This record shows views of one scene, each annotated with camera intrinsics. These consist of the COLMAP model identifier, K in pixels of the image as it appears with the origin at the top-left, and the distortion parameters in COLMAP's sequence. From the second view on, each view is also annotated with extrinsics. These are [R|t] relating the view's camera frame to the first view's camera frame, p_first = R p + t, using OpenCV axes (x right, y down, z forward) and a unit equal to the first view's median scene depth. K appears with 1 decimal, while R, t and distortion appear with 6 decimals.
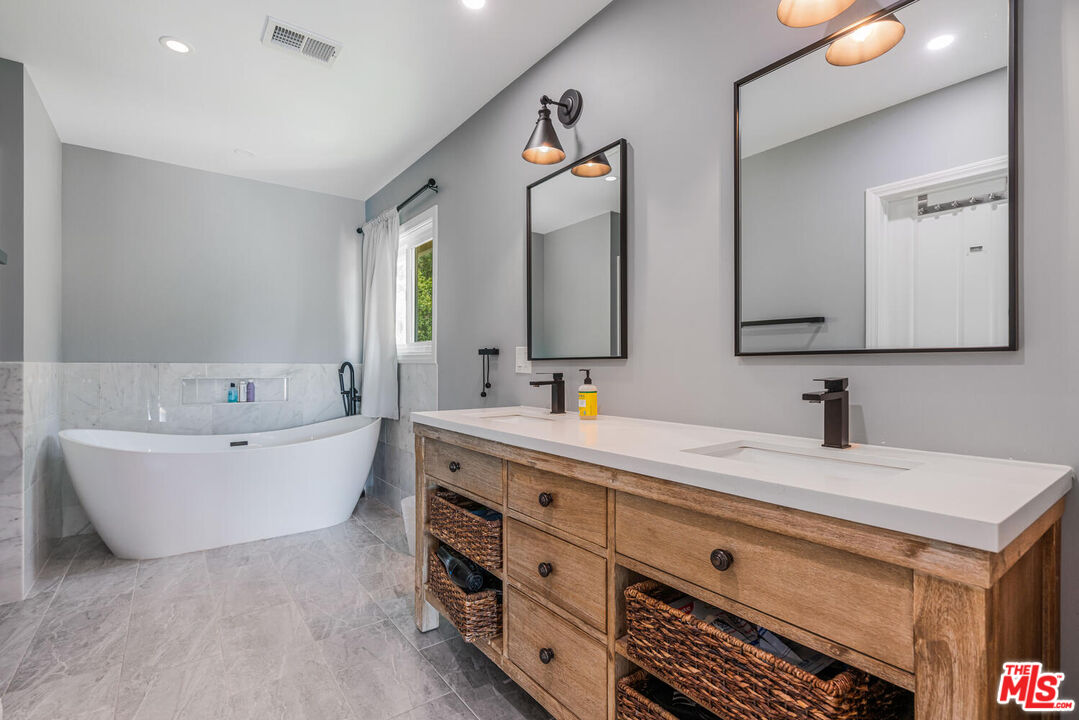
lens RADIAL K [[496.9, 0, 540.6], [0, 496.9, 357.8], [0, 0, 1]] dist [-0.000542, 0.000126]
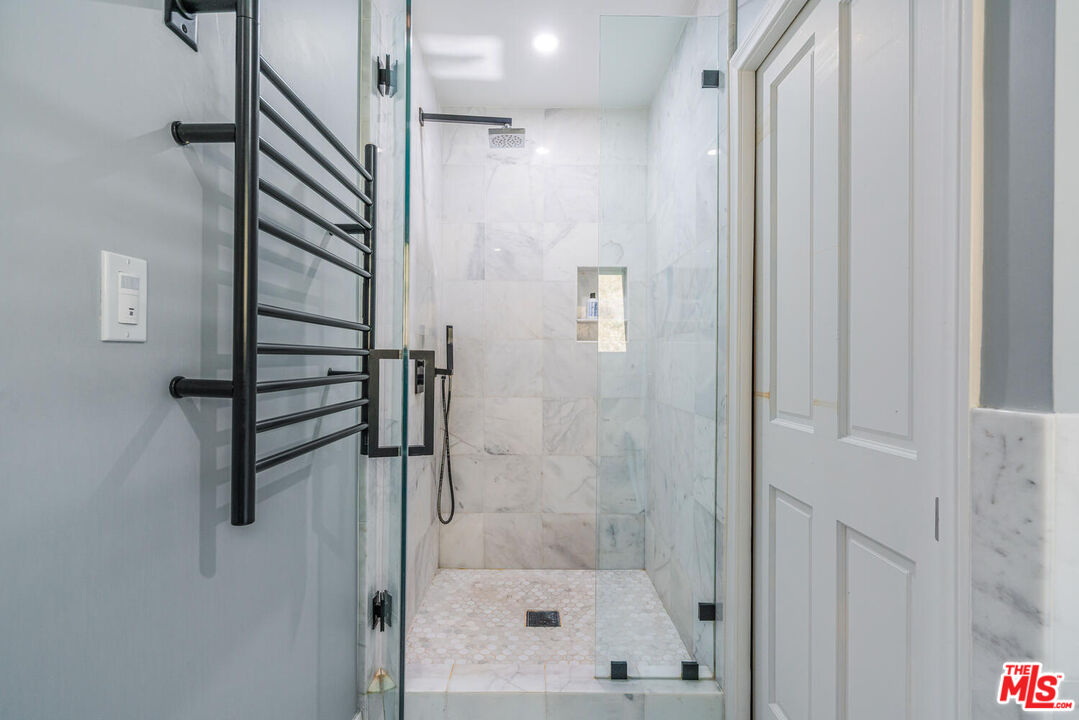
lens RADIAL K [[500.1, 0, 539.5], [0, 500.1, 360.0], [0, 0, 1]] dist [0.005429, 0.000614]
pose [[-0.597407, -0.006627, -0.801911, -0.692799], [-0.001167, 0.999972, -0.007394, -0.016331], [0.801937, -0.003482, -0.597398, 0.952133]]
